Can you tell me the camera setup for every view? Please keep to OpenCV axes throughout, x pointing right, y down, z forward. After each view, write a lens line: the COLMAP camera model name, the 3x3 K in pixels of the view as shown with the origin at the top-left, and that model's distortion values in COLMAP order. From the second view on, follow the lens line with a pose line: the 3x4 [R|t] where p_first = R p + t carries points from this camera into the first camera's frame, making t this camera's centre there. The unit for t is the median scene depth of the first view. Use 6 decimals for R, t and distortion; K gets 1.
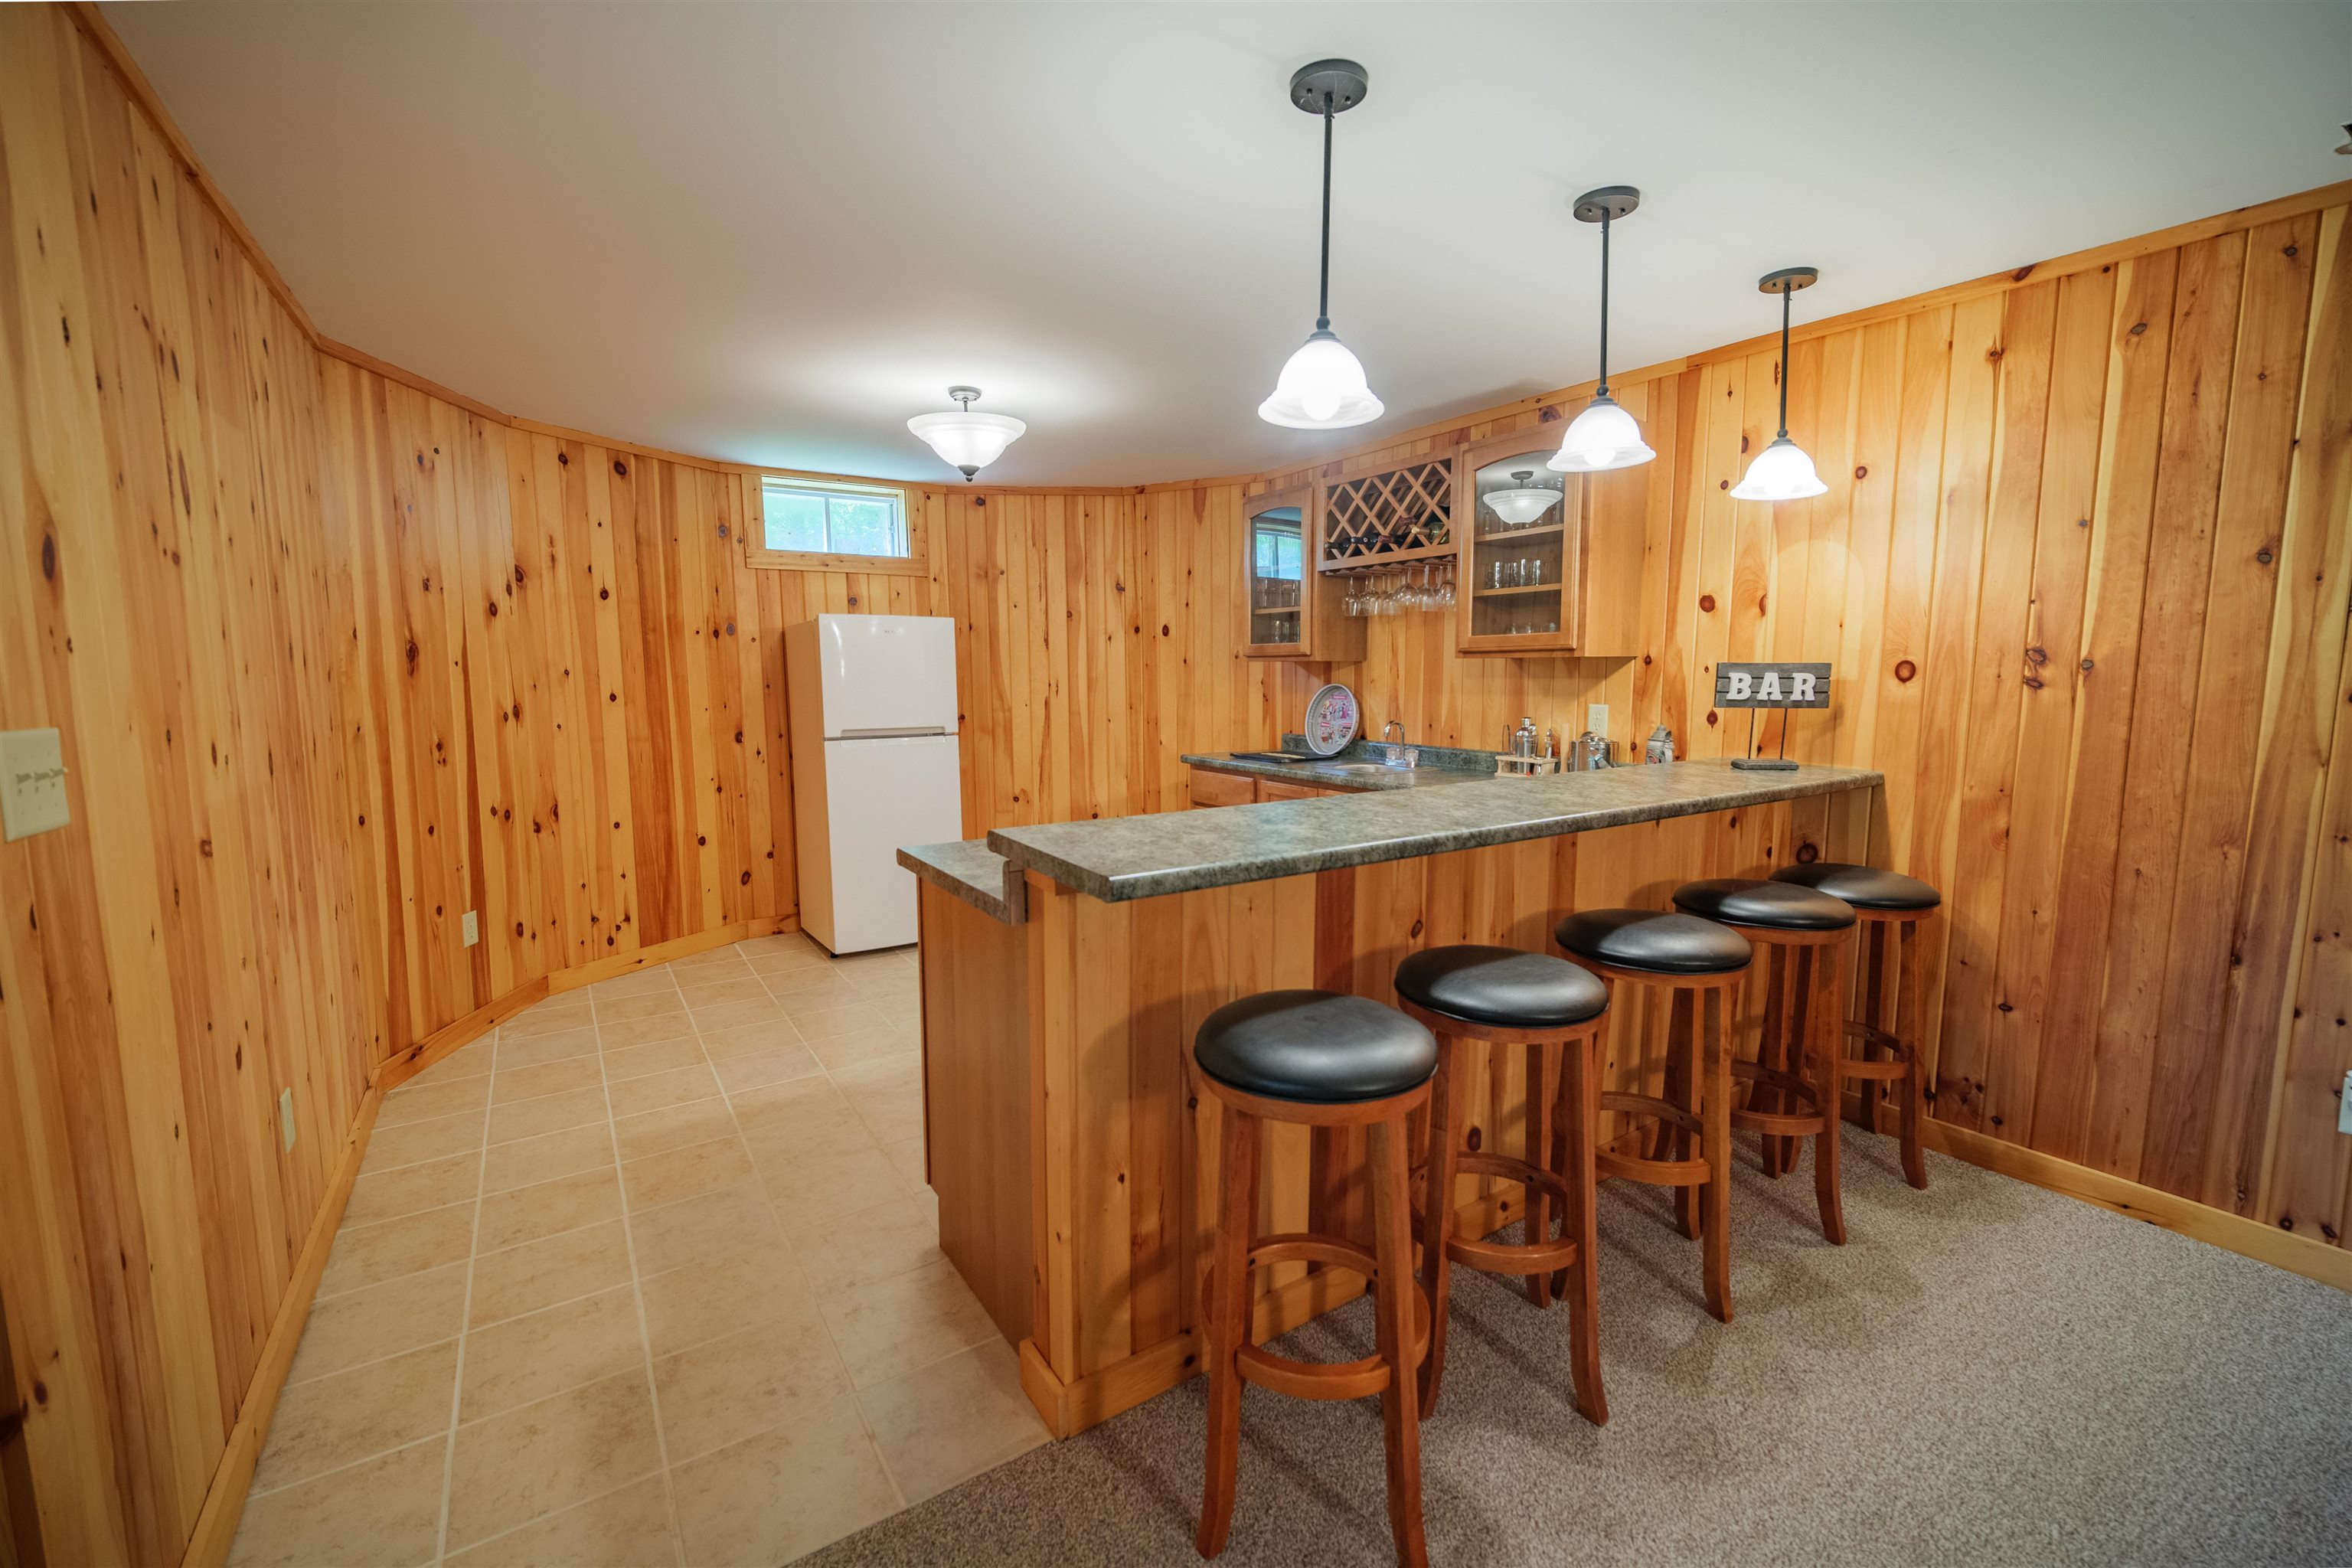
lens RADIAL K [[990.1, 0, 1175.5], [0, 990.1, 784.5], [0, 0, 1]] dist [0.007068, -0.005251]
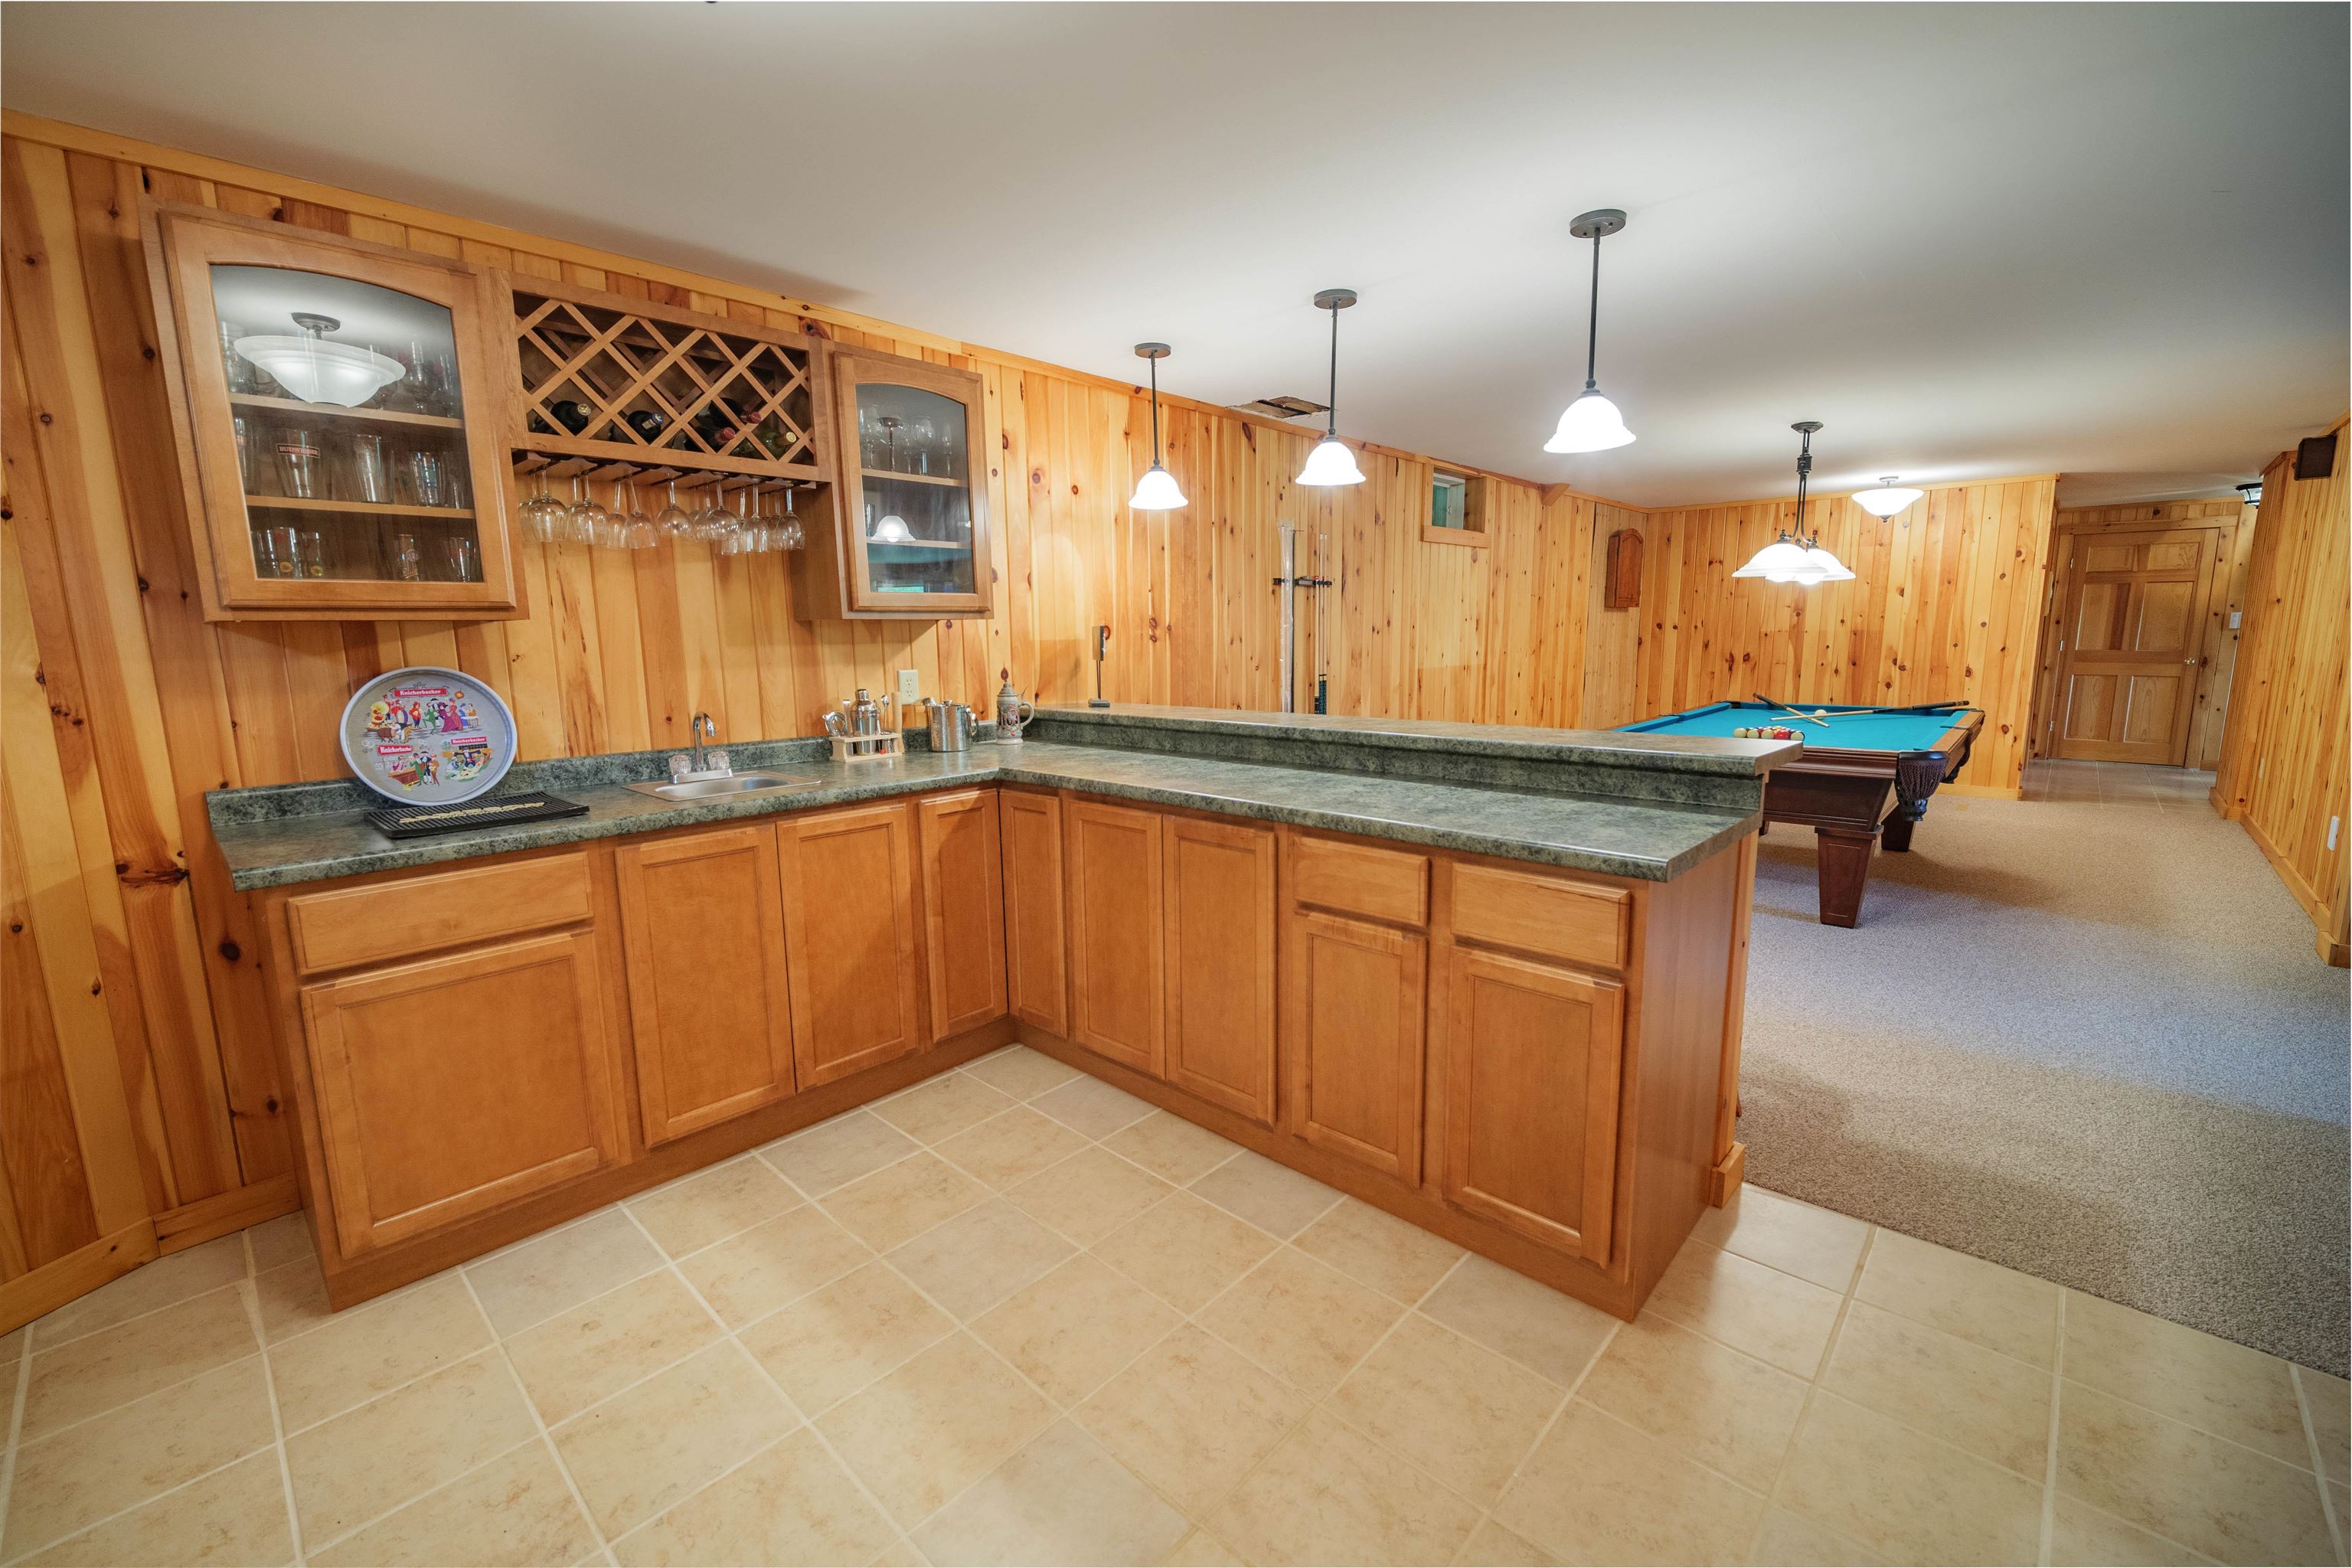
lens RADIAL K [[990.1, 0, 1179.9], [0, 990.1, 787.9], [0, 0, 1]] dist [0.007068, -0.005251]
pose [[-0.263757, -0.146201, 0.953445, -0.494644], [0.123889, 0.975126, 0.183798, -0.095971], [-0.956600, 0.166599, -0.239083, 0.847515]]
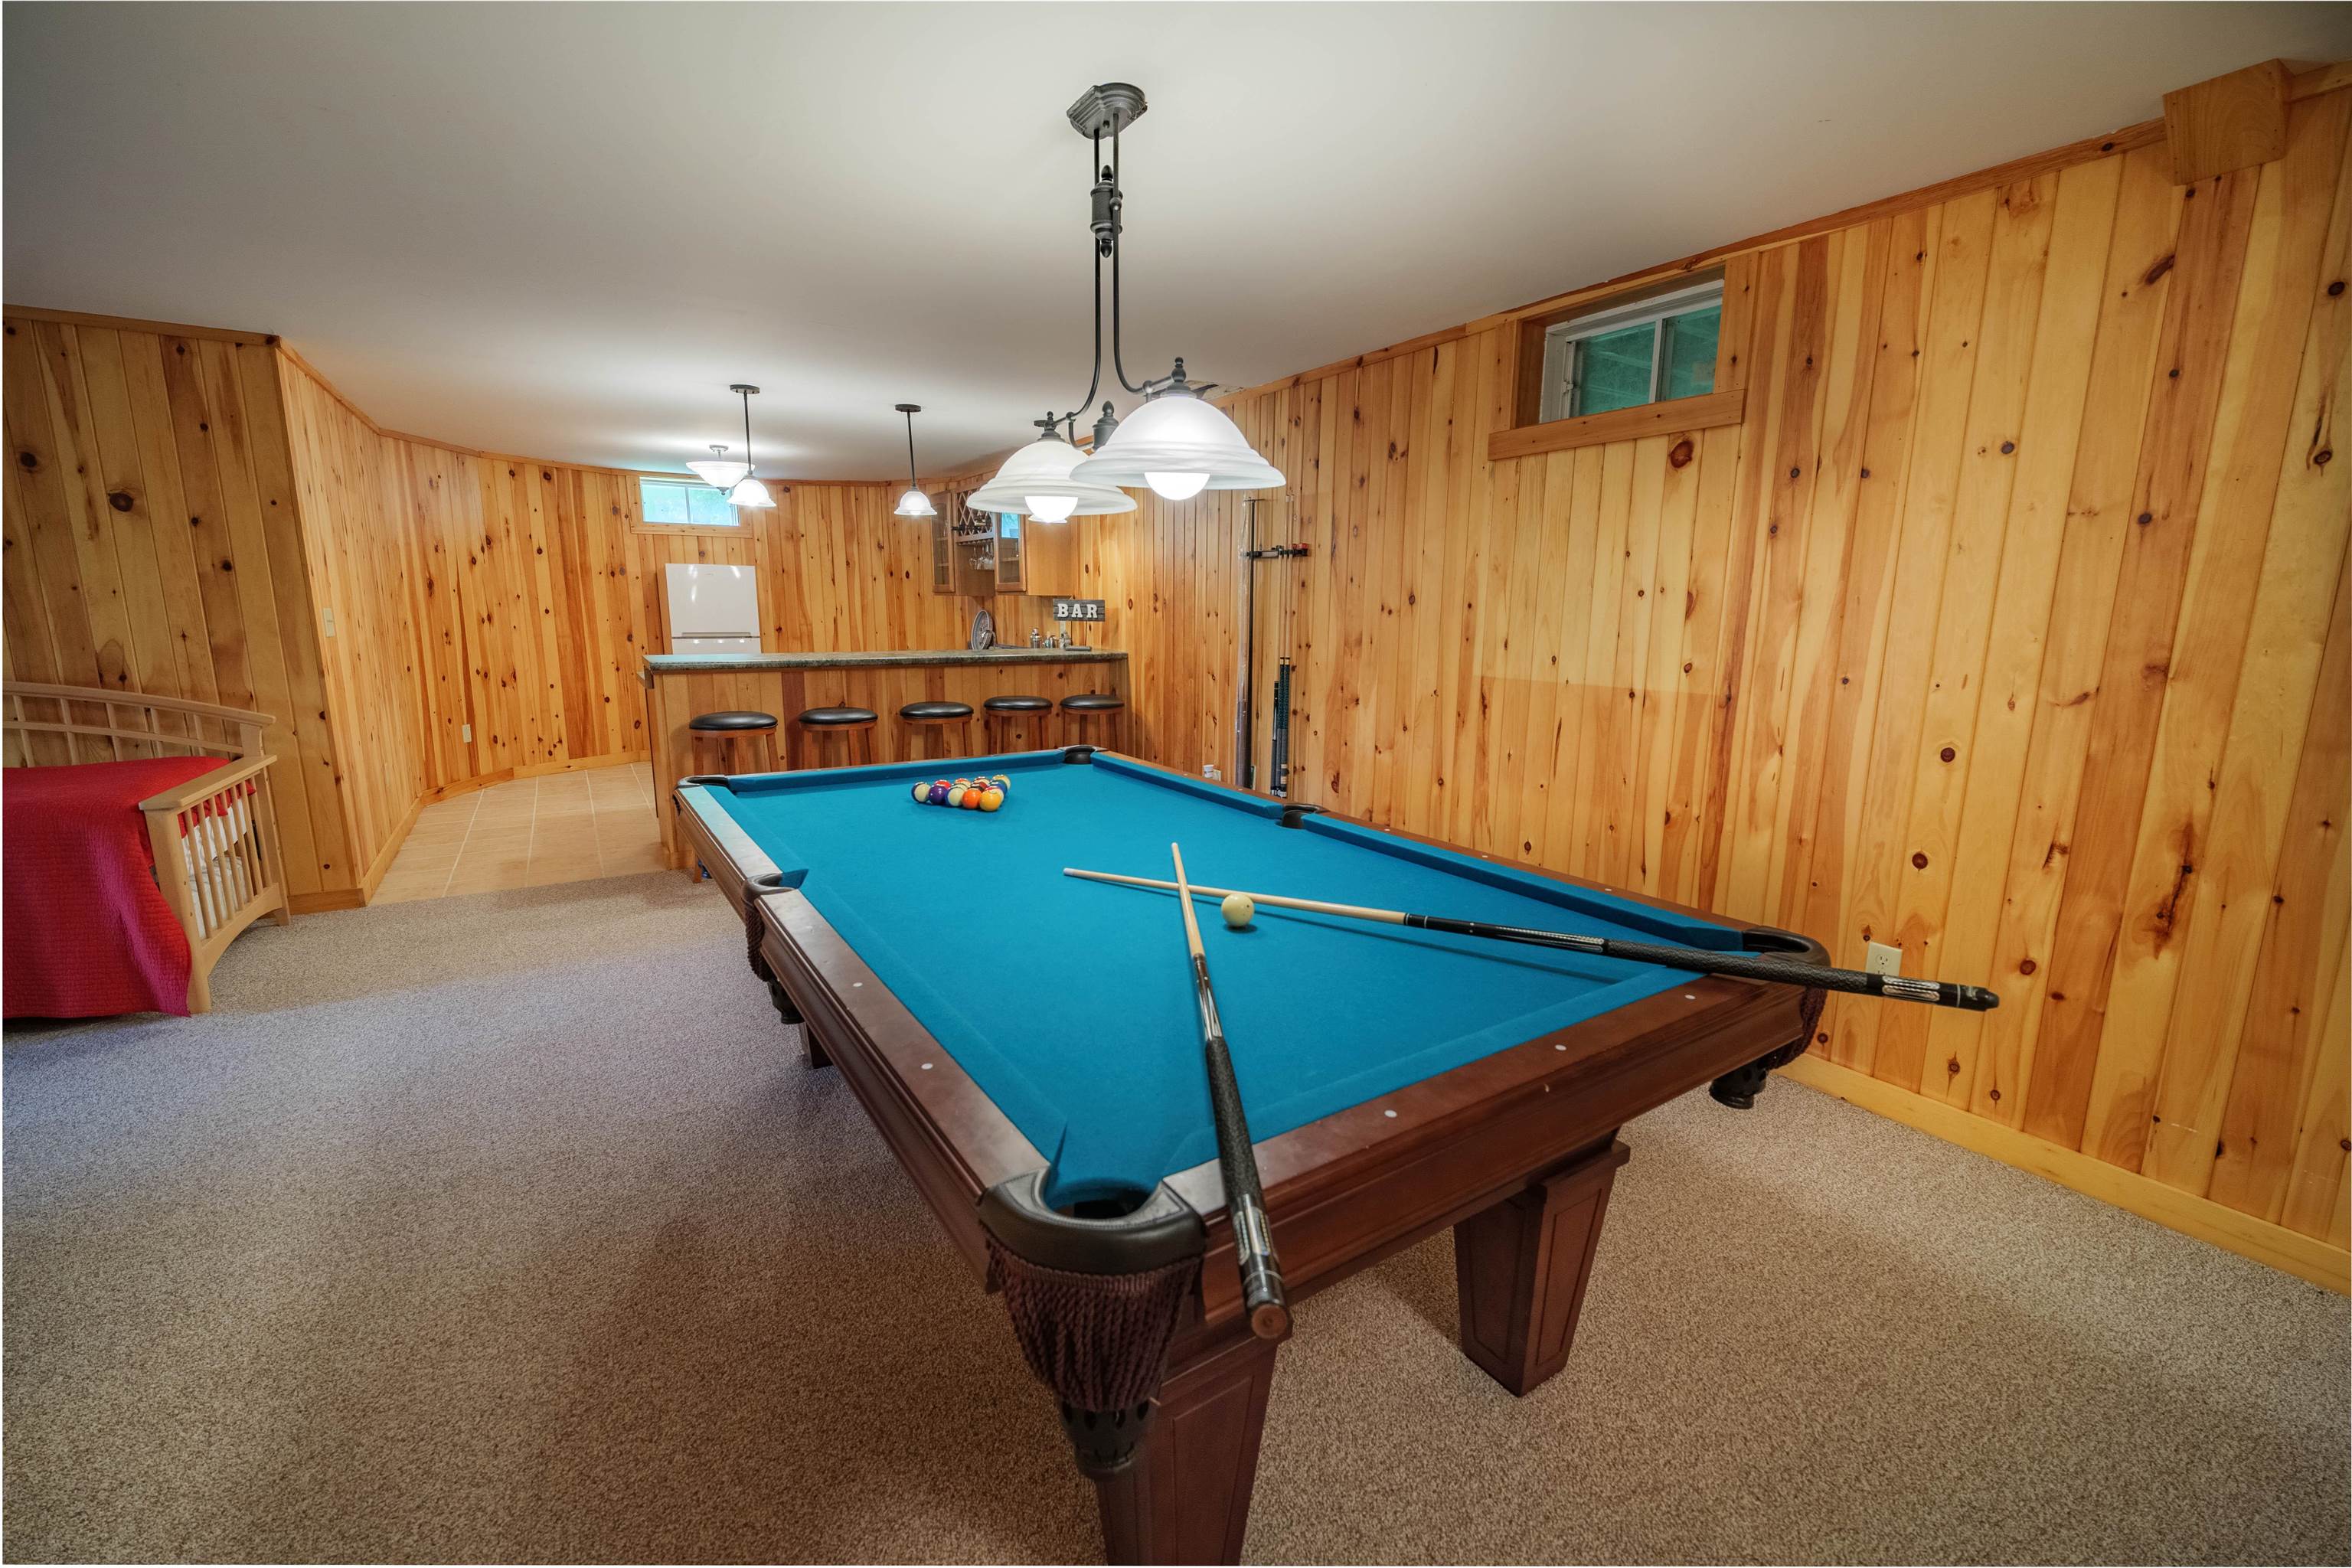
lens RADIAL K [[990.1, 0, 1185.0], [0, 990.1, 786.1], [0, 0, 1]] dist [0.007068, -0.005251]
pose [[0.999847, 0.014694, -0.009502, 0.575063], [-0.014023, 0.997637, 0.067266, 0.085614], [0.010468, -0.067123, 0.997690, -0.746115]]
